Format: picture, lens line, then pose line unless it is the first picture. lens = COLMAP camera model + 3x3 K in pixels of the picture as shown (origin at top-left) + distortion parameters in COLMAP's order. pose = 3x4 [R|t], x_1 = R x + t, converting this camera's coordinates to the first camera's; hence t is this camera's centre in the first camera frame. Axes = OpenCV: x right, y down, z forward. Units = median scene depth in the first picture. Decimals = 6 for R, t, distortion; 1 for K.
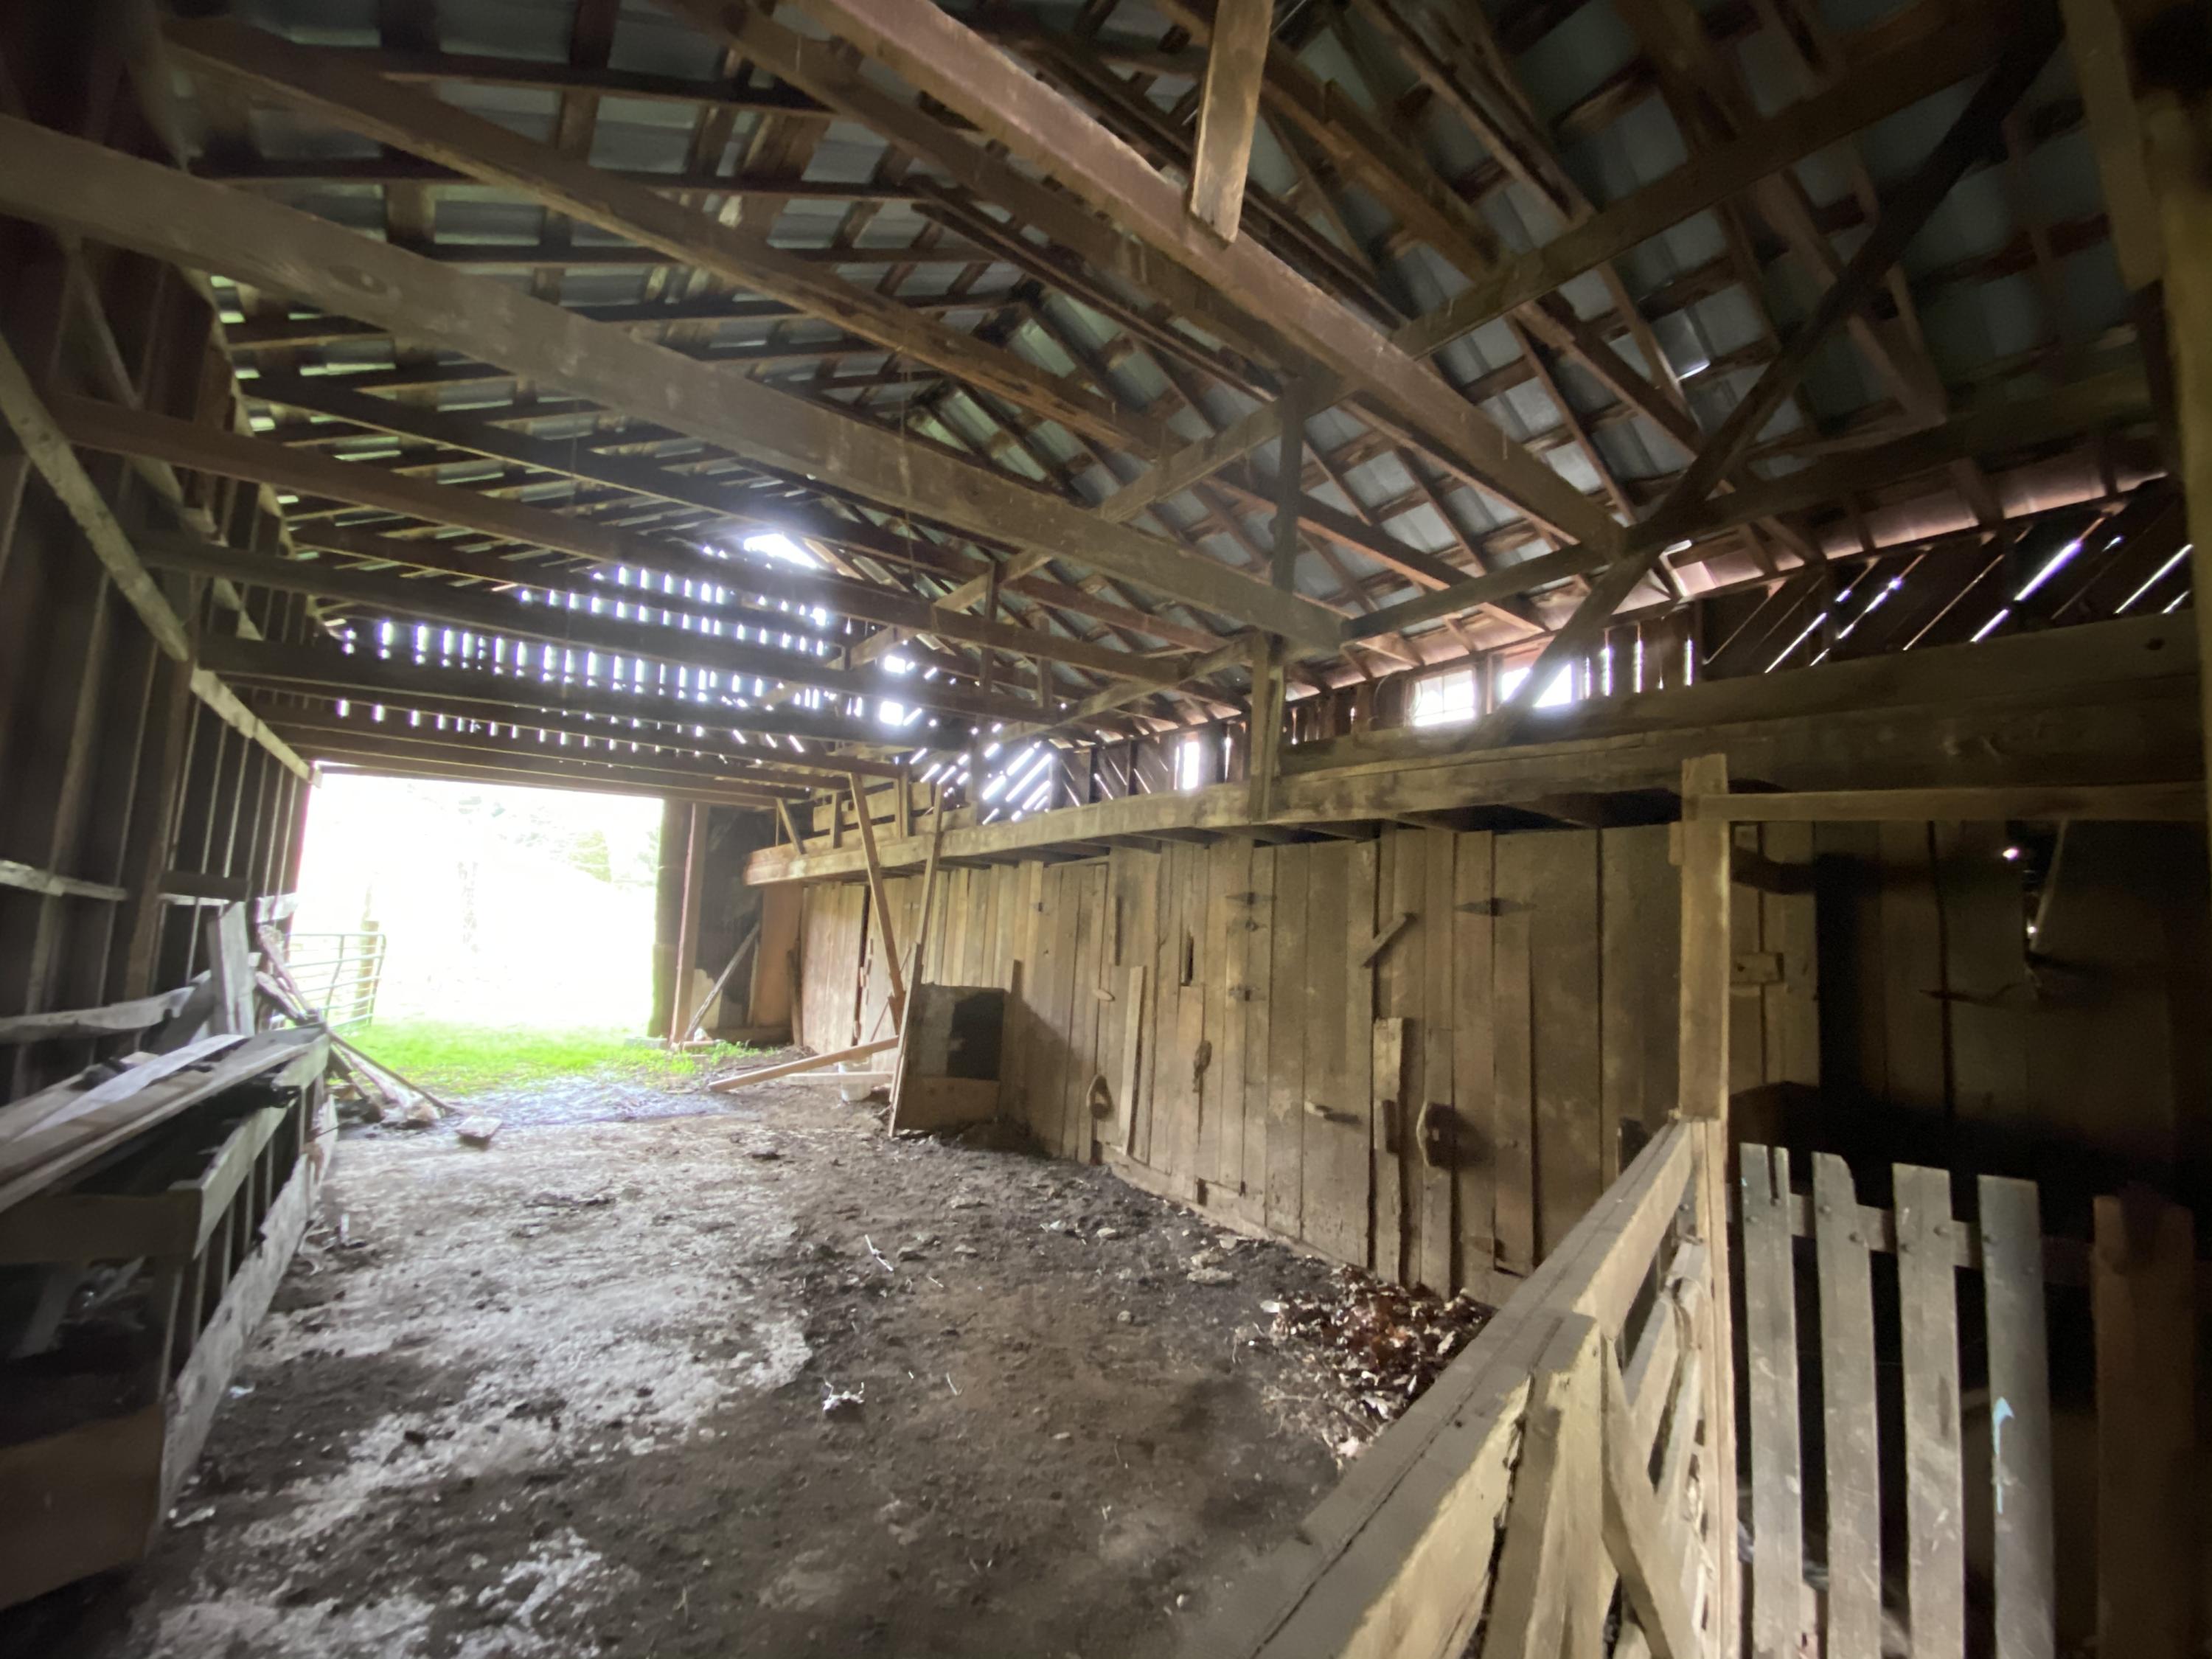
lens RADIAL K [[875.5, 0, 1120.0], [0, 875.5, 824.5], [0, 0, 1]] dist [-0.000735, -0.013002]
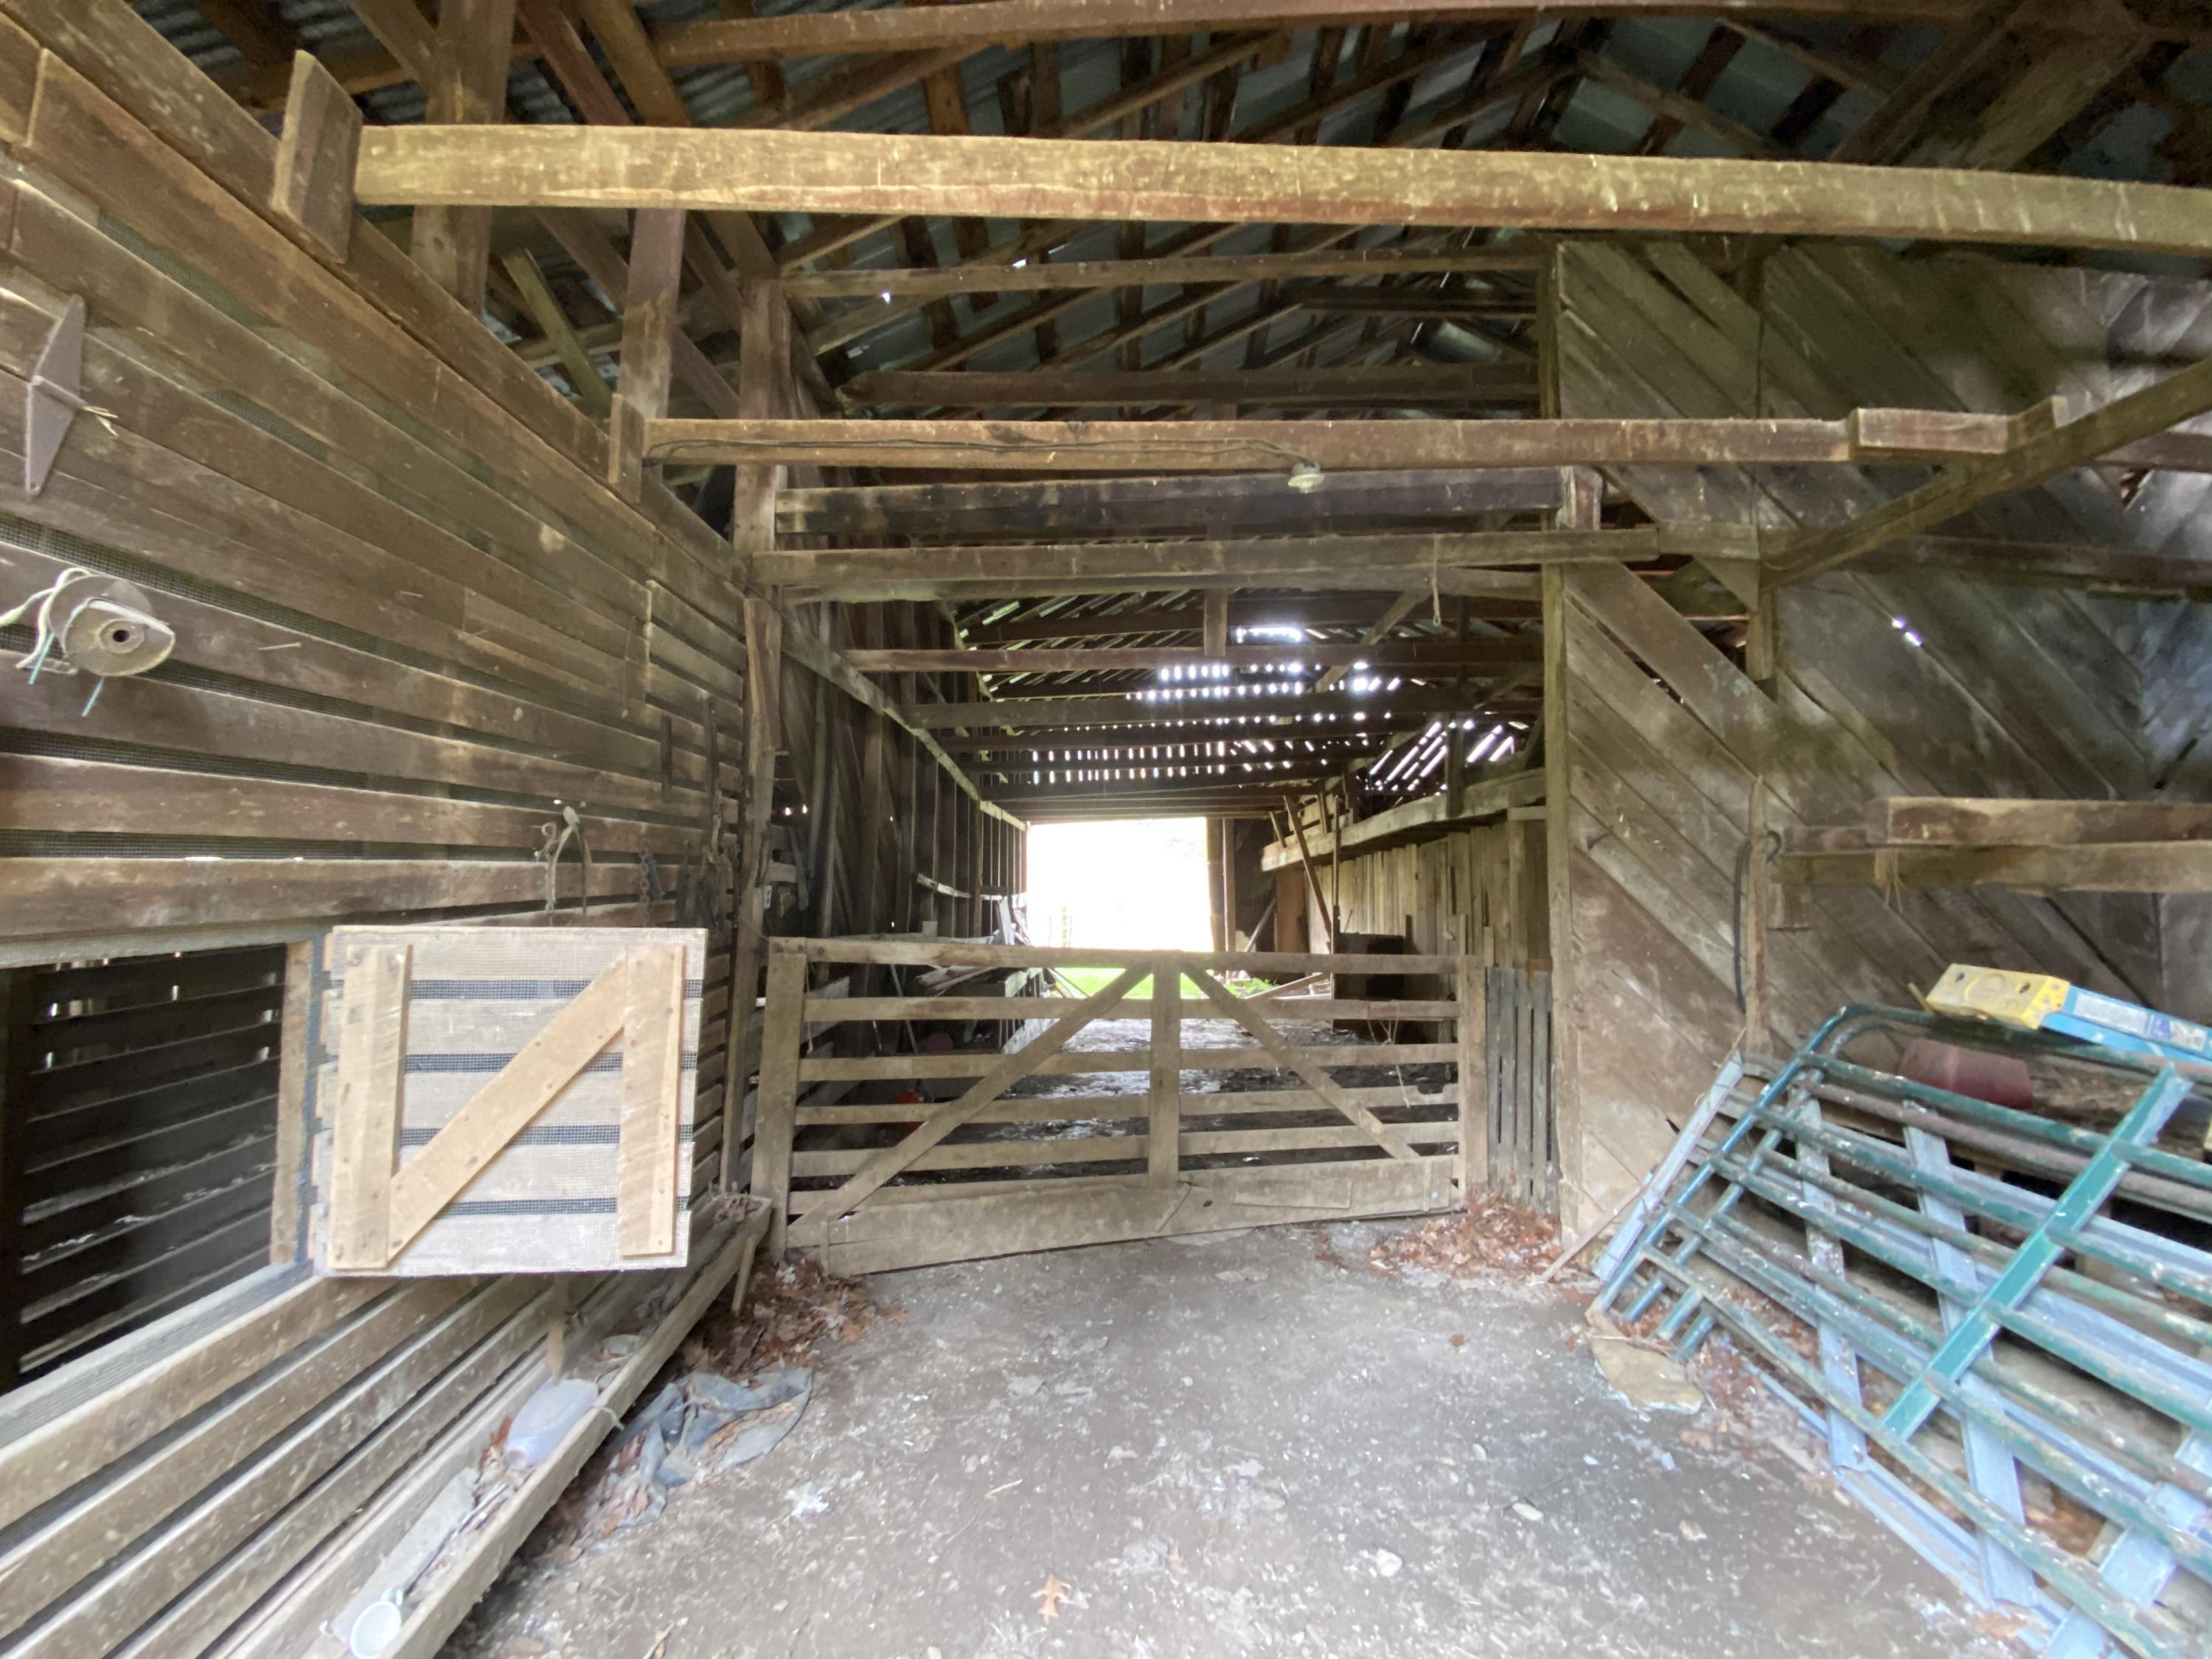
lens RADIAL K [[875.5, 0, 1120.0], [0, 875.5, 824.5], [0, 0, 1]] dist [-0.000735, -0.013002]
pose [[0.787167, -0.093991, -0.609536, 0.385638], [0.111309, 0.993741, -0.009489, -0.026878], [0.606612, -0.060377, 0.792702, -0.381662]]
